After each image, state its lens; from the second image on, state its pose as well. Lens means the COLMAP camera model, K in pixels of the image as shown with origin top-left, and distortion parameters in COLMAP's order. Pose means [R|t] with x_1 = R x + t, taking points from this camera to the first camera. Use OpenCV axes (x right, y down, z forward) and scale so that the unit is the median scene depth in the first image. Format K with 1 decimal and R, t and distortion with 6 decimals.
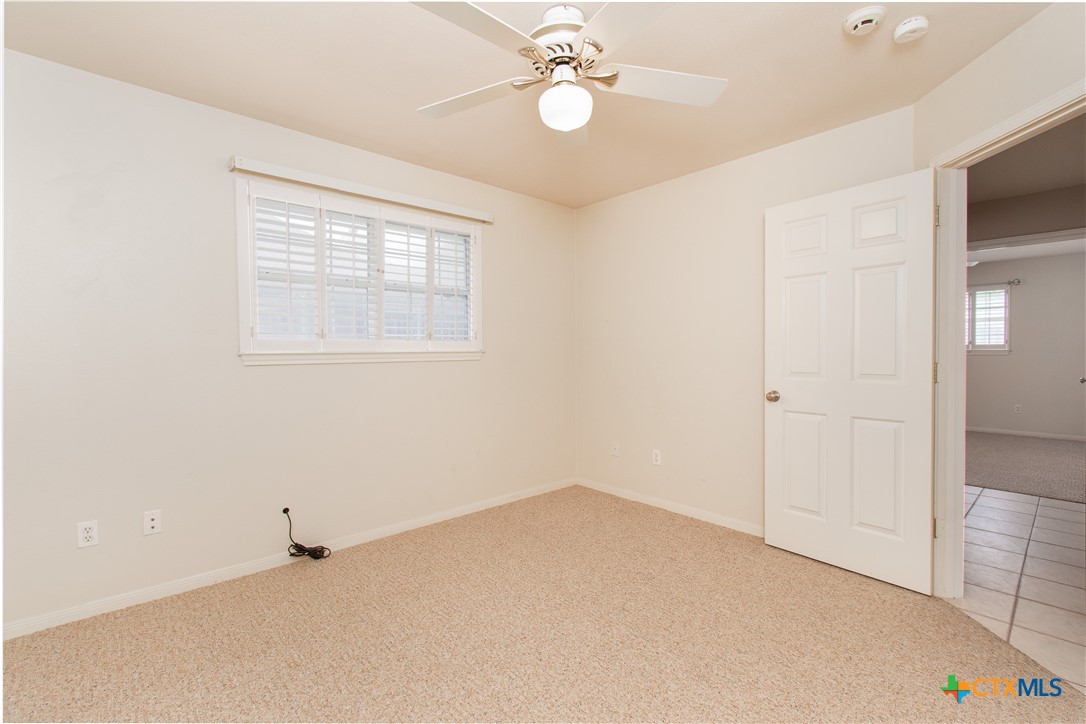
lens RADIAL K [[472.8, 0, 539.4], [0, 472.8, 357.5], [0, 0, 1]] dist [-0.001069, -0.000141]
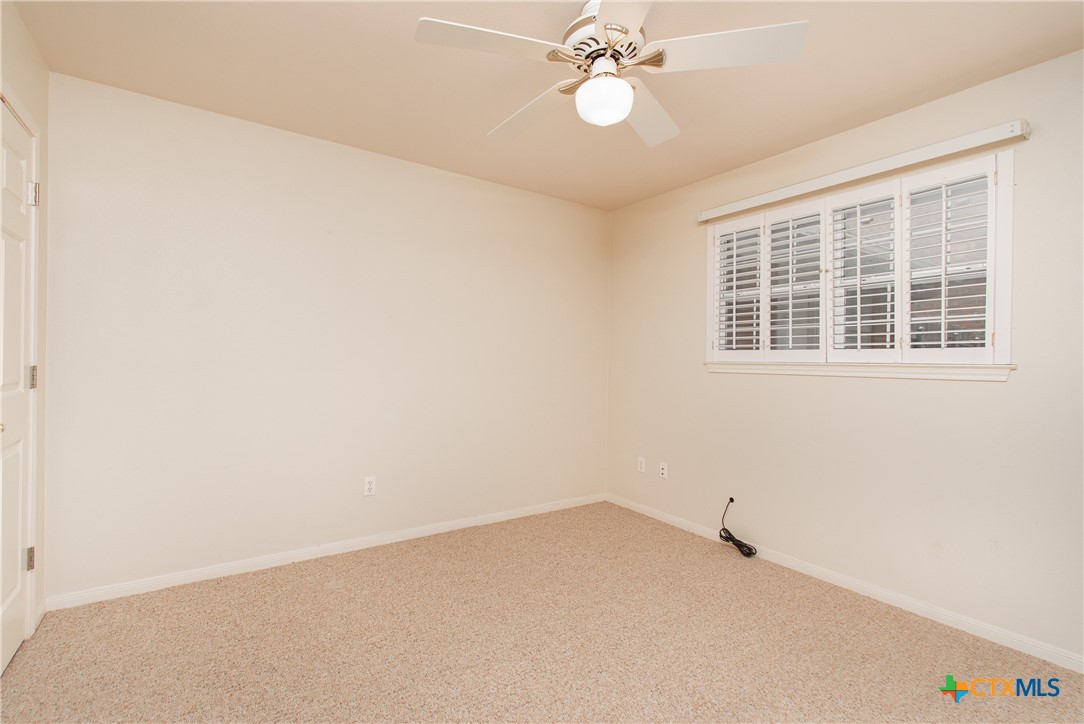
lens RADIAL K [[483.1, 0, 545.7], [0, 483.1, 348.8], [0, 0, 1]] dist [-0.000040, -0.000156]
pose [[-0.113759, -0.016290, -0.993375, 0.695630], [-0.026098, 0.999570, -0.013403, -0.015423], [0.993166, 0.024401, -0.114135, 0.680951]]
